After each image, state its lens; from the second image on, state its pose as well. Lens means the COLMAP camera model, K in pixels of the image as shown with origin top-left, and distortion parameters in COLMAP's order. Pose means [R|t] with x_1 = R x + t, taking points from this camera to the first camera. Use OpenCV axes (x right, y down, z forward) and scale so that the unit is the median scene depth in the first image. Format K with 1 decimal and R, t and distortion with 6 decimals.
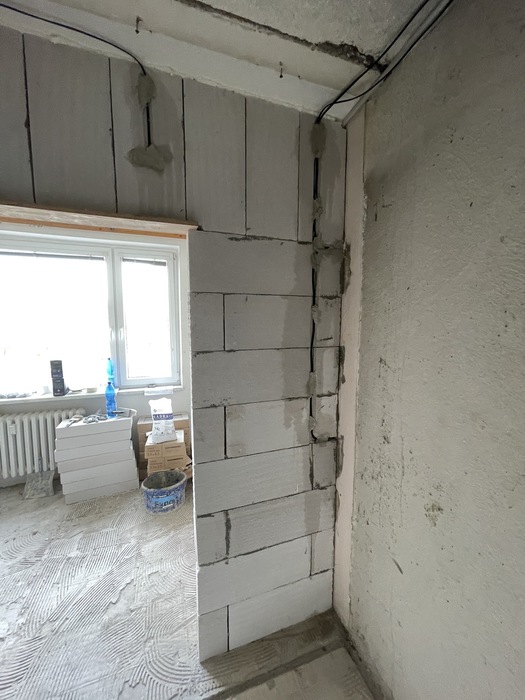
lens RADIAL K [[280.6, 0, 265.4], [0, 280.6, 350.5], [0, 0, 1]] dist [-0.003971, -0.000071]
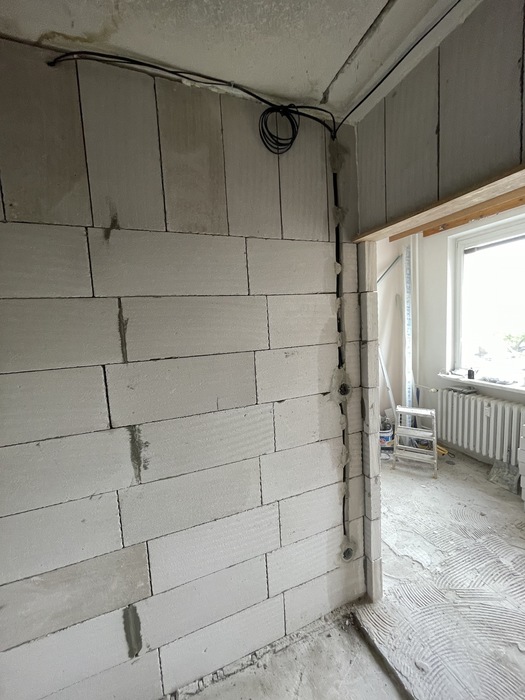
lens RADIAL K [[280.6, 0, 265.4], [0, 280.6, 350.5], [0, 0, 1]] dist [-0.003971, -0.000071]
pose [[0.036904, 0.101420, -0.994159, 0.123908], [-0.051008, 0.993731, 0.099483, -0.013029], [0.998016, 0.047038, 0.041846, 0.138076]]
